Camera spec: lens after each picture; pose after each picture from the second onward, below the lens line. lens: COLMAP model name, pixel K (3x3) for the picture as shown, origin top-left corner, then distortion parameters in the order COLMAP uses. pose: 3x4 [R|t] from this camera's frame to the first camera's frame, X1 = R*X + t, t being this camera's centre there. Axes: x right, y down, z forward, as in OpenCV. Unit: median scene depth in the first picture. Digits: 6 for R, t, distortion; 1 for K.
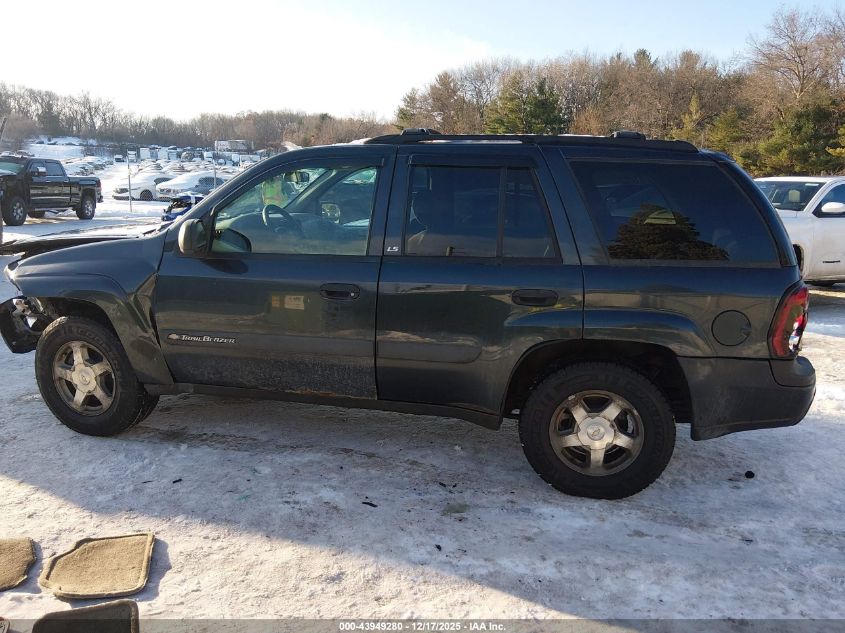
lens RADIAL K [[627.7, 0, 422.2], [0, 627.7, 314.7], [0, 0, 1]] dist [0.110260, -0.175378]
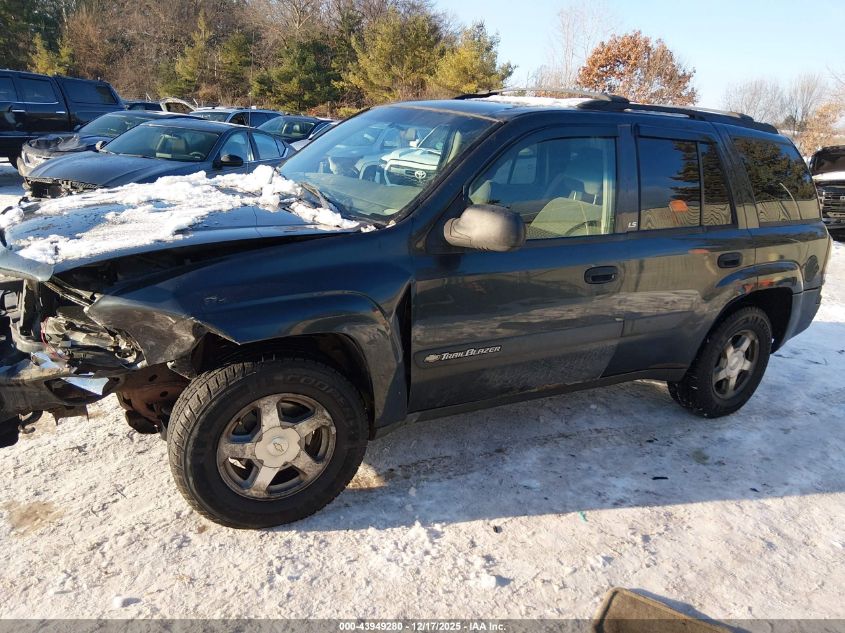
lens RADIAL K [[627.7, 0, 422.2], [0, 627.7, 314.7], [0, 0, 1]] dist [0.110260, -0.175378]
pose [[0.743219, -0.162224, 0.649083, -0.950195], [0.083944, 0.985103, 0.150086, -0.142404], [-0.663762, -0.057060, 0.745765, 0.476099]]
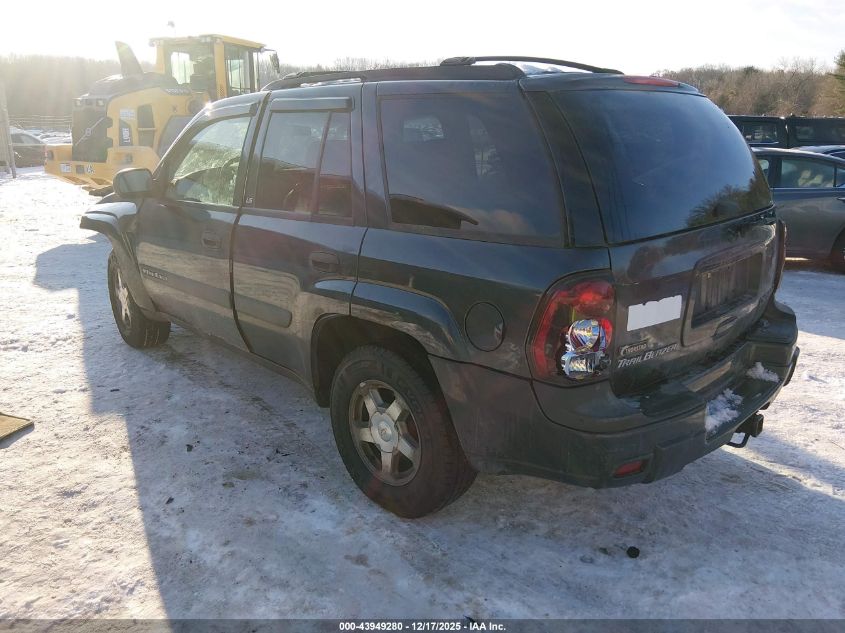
lens RADIAL K [[627.7, 0, 422.2], [0, 627.7, 314.7], [0, 0, 1]] dist [0.110260, -0.175378]
pose [[0.820451, 0.131884, -0.556298, 0.742023], [-0.103218, 0.991210, 0.082760, -0.039404], [0.562322, -0.010481, 0.826852, 0.339692]]
